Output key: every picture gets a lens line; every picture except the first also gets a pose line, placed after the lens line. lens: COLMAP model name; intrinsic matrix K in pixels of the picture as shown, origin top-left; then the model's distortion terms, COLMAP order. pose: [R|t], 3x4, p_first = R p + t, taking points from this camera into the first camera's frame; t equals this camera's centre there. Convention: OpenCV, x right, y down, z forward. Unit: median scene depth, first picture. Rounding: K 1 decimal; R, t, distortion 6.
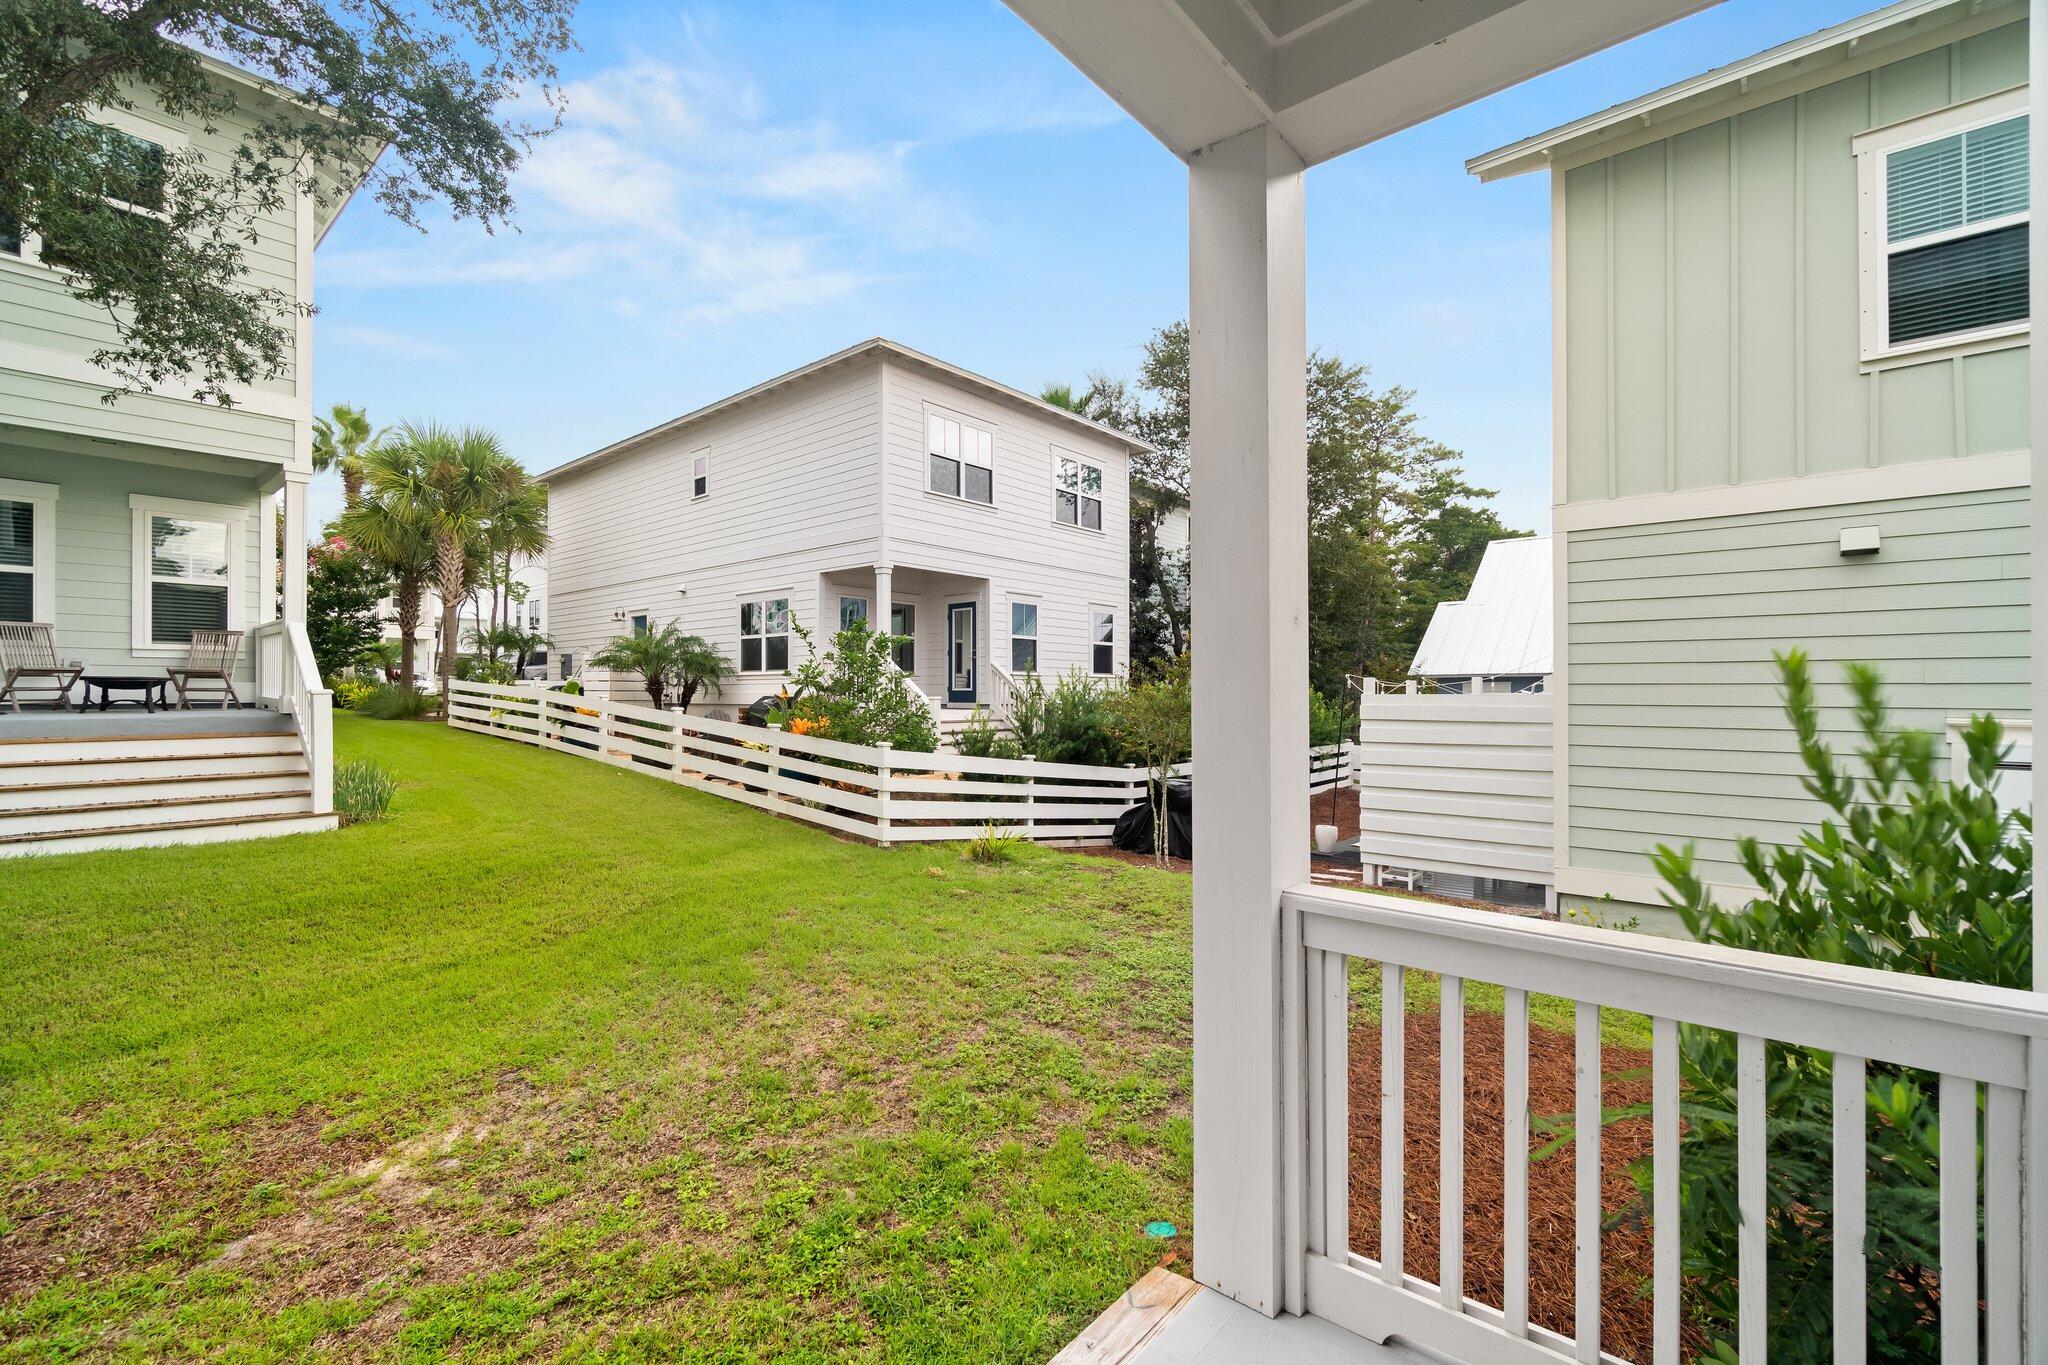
lens RADIAL K [[885.8, 0, 1020.6], [0, 885.8, 687.6], [0, 0, 1]] dist [-0.006291, 0.002637]
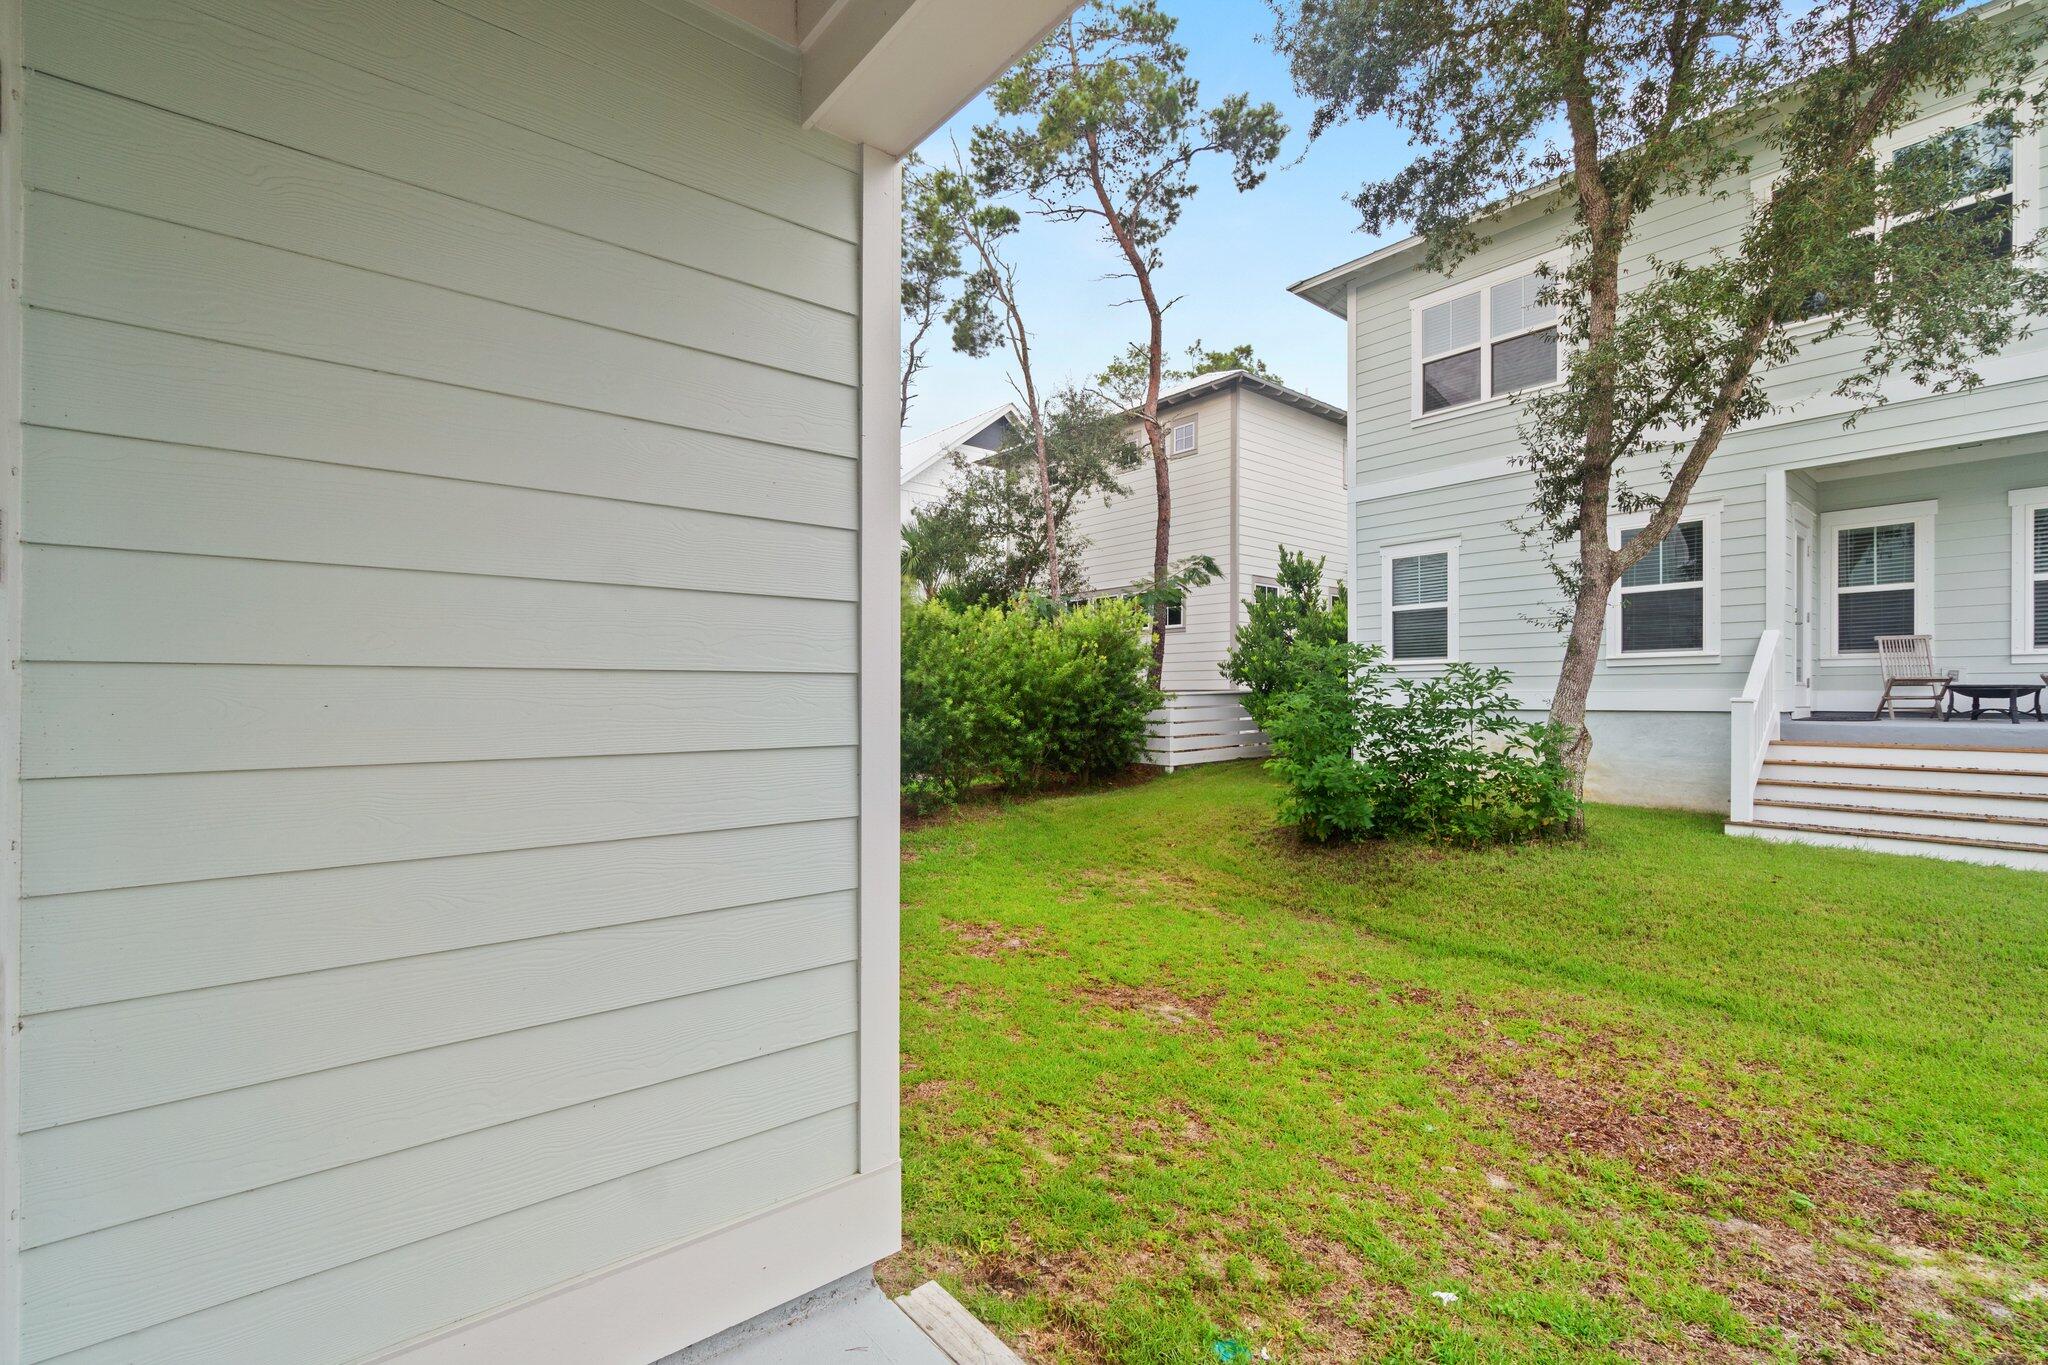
lens RADIAL K [[885.8, 0, 1017.2], [0, 885.8, 691.7], [0, 0, 1]] dist [-0.006291, 0.002637]
pose [[-0.168818, -0.008811, -0.985608, 0.176429], [0.001756, 0.999956, -0.009240, 0.003454], [0.985646, -0.003290, -0.168795, 0.194150]]
